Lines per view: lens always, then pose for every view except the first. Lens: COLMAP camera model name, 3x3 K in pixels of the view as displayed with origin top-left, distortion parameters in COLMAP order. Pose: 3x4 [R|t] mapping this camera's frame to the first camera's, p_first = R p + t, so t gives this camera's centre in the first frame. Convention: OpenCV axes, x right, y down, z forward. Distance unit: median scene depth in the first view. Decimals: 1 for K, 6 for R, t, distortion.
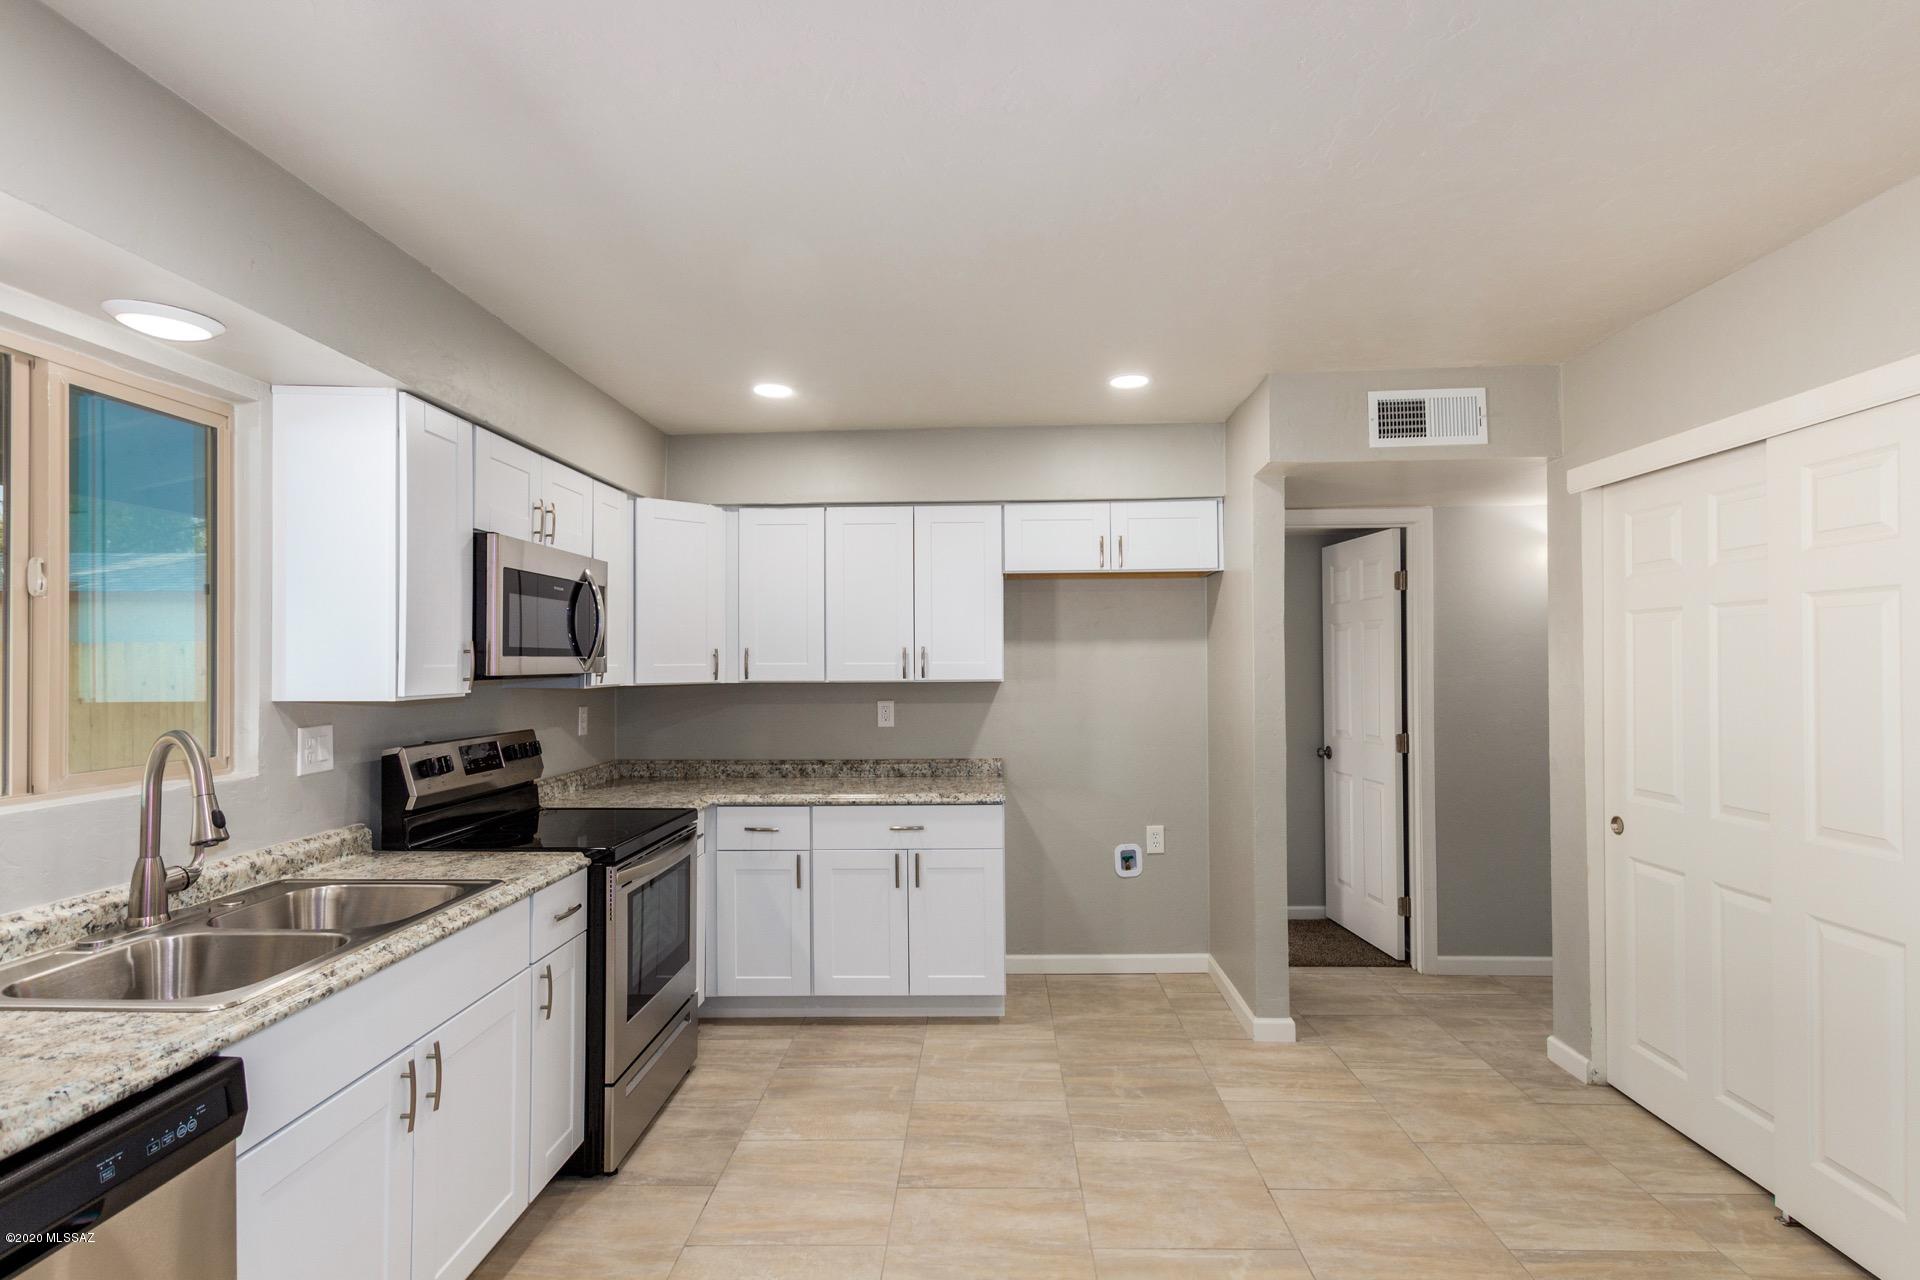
lens RADIAL K [[941.3, 0, 974.7], [0, 941.3, 651.8], [0, 0, 1]] dist [0.017271, -0.004525]
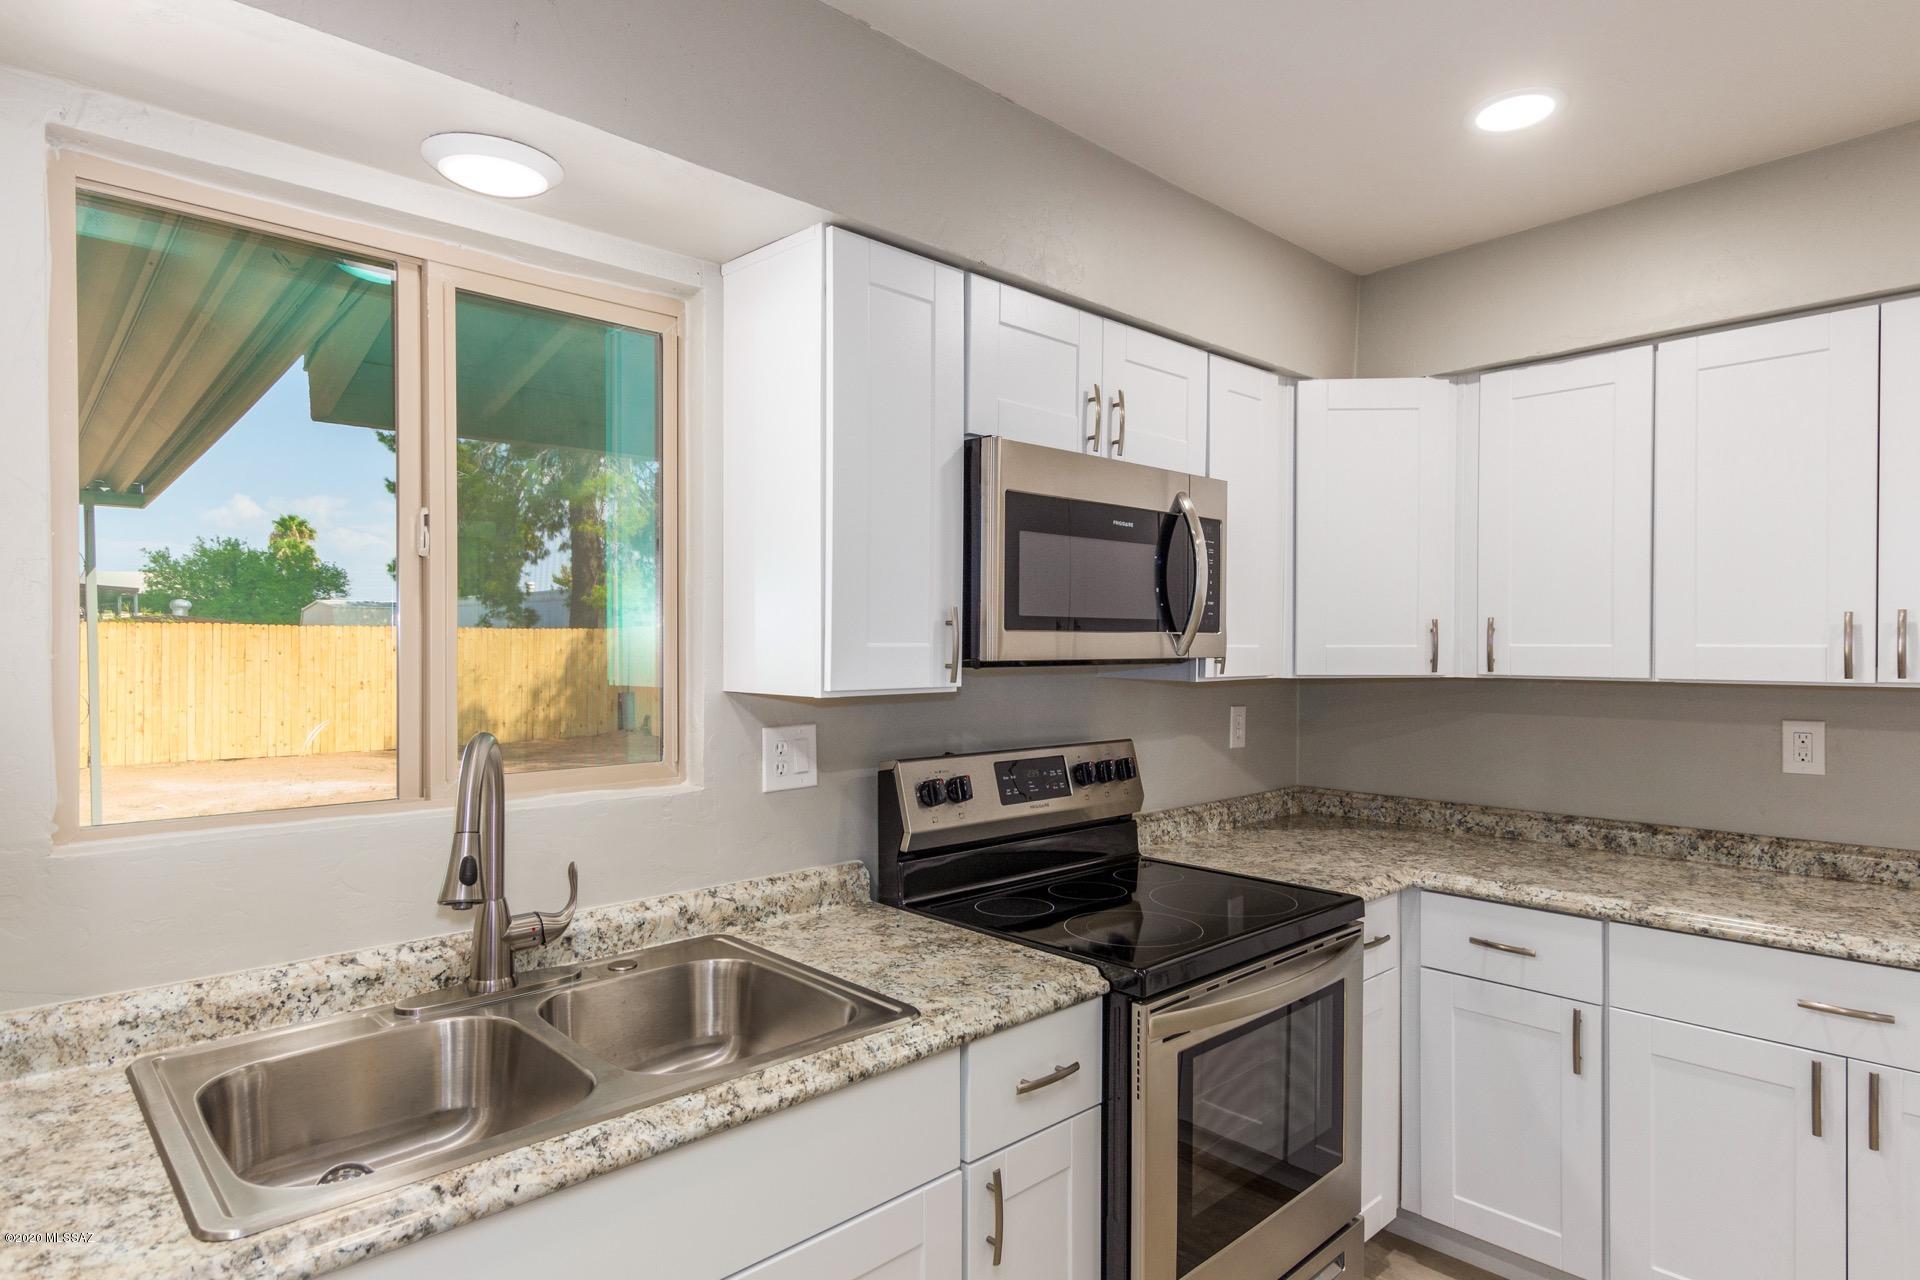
lens RADIAL K [[1065.5, 0, 962.2], [0, 1065.5, 654.4], [0, 0, 1]] dist [0.011524, -0.004676]
pose [[0.704705, 0.011974, -0.709399, -0.009231], [0.004145, 0.999771, 0.020993, 0.004561], [0.709488, -0.017734, 0.704494, 0.392206]]
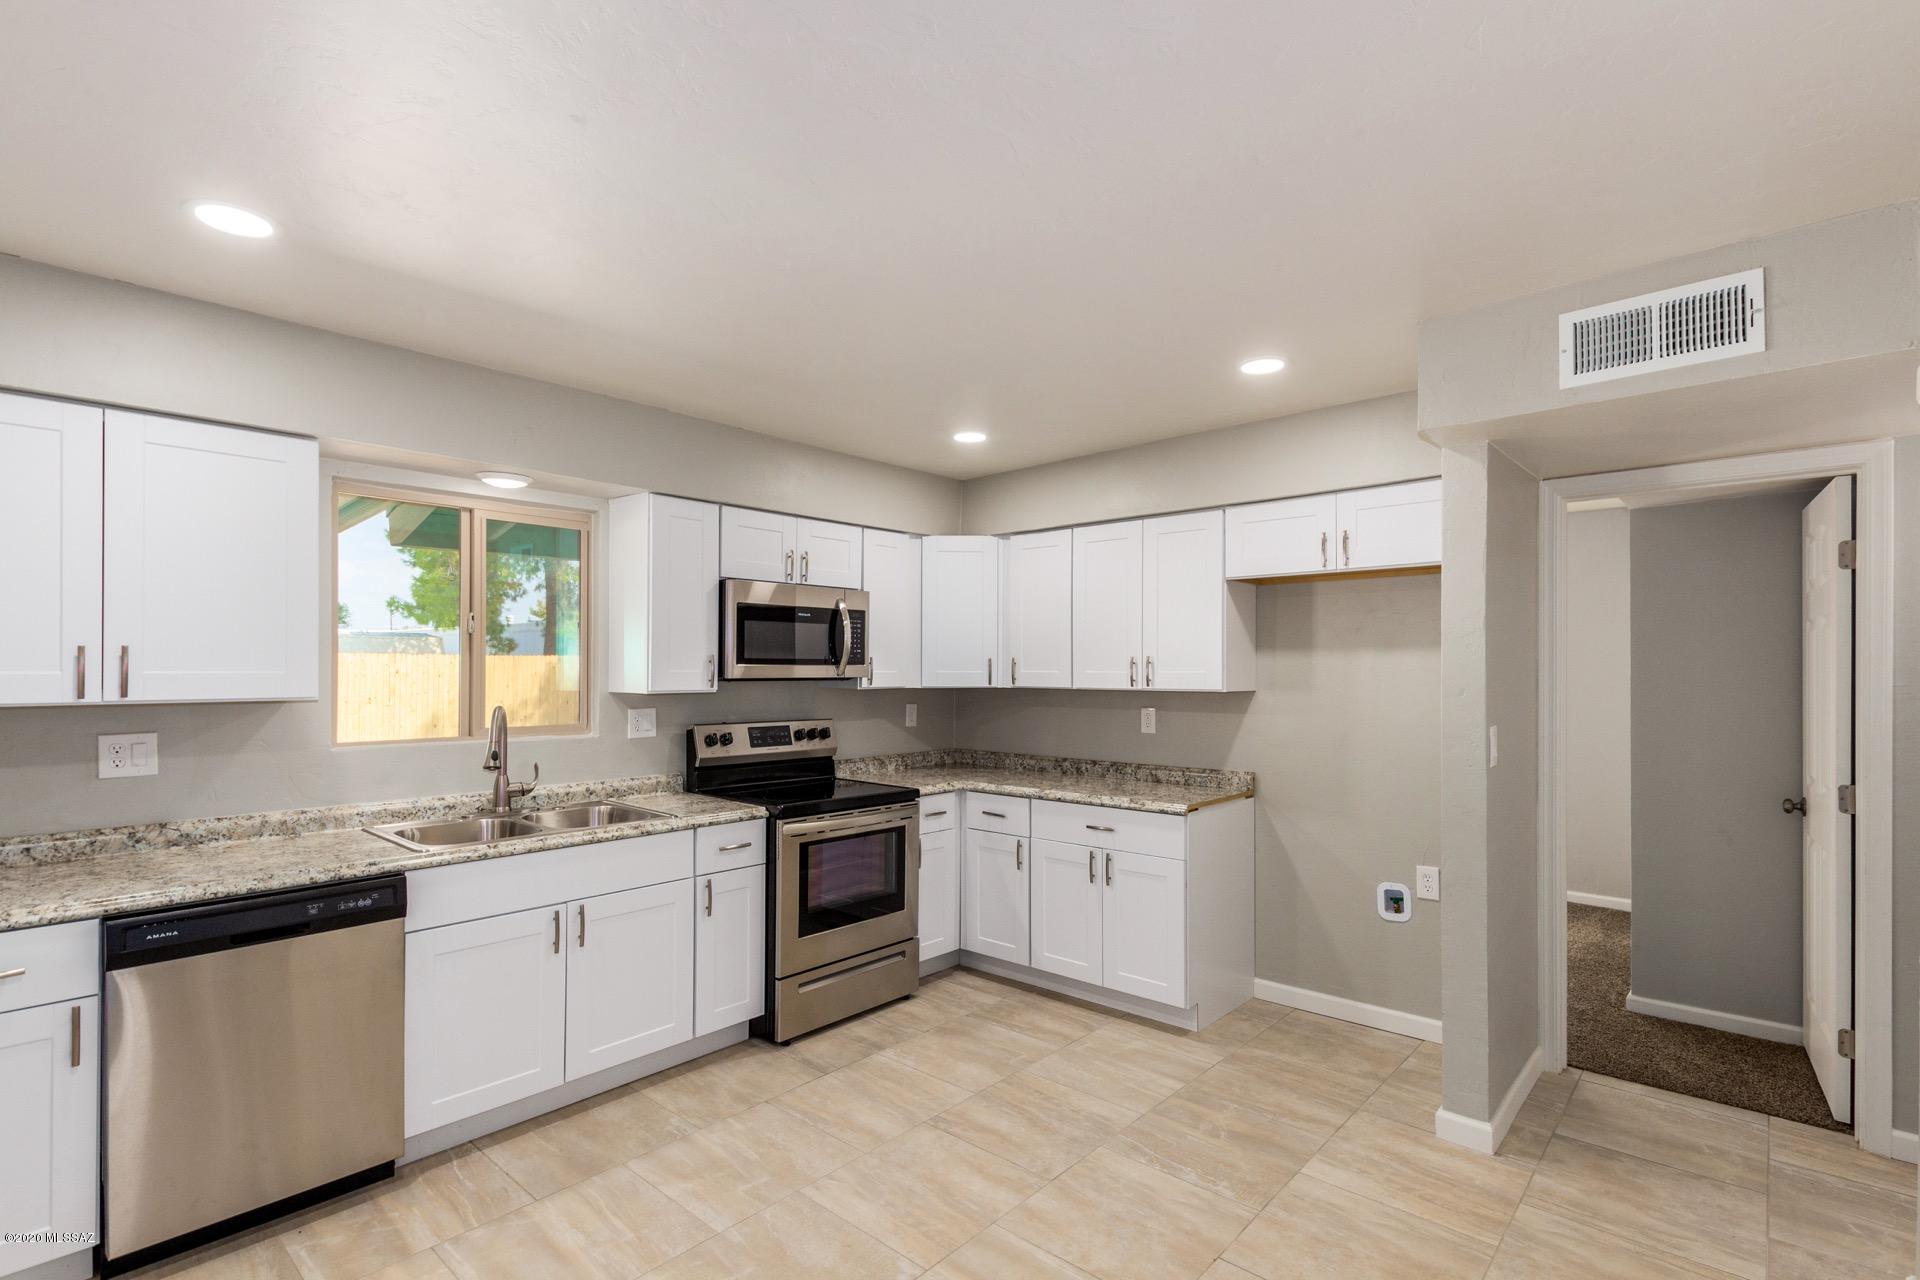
lens RADIAL K [[910.7, 0, 967.9], [0, 910.7, 668.0], [0, 0, 1]] dist [0.008752, -0.002734]
pose [[0.760068, 0.006429, -0.649812, 0.548142], [0.001080, 0.999937, 0.011157, -0.004631], [0.649843, -0.009182, 0.760013, 0.147972]]
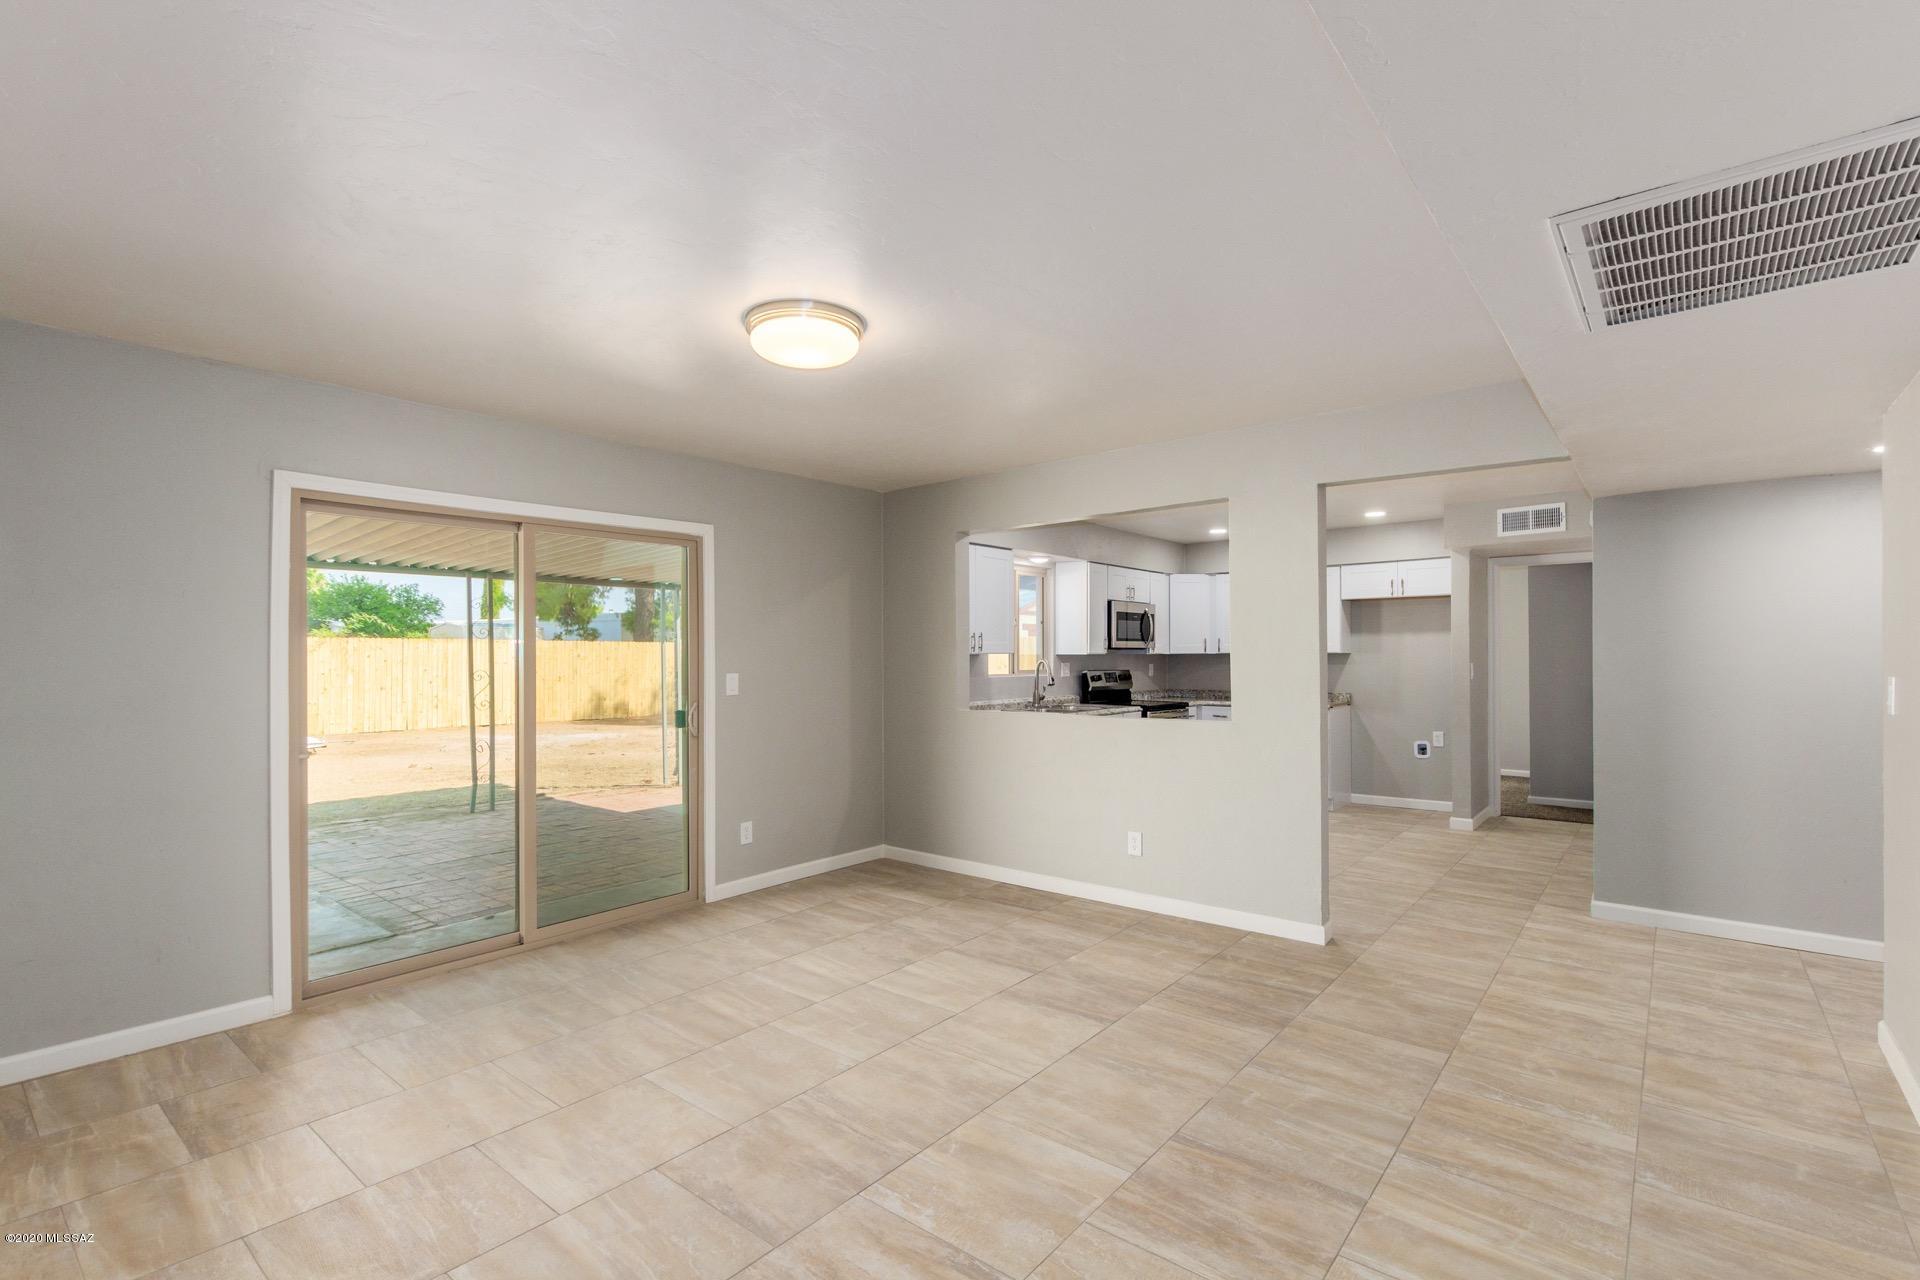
lens RADIAL K [[887.6, 0, 955.9], [0, 887.6, 651.8], [0, 0, 1]] dist [0.005173, -0.000008]
pose [[0.783368, 0.000294, -0.621558, 0.715541], [0.006385, 0.999943, 0.008520, 0.008964], [0.621525, -0.010643, 0.783322, -1.279129]]
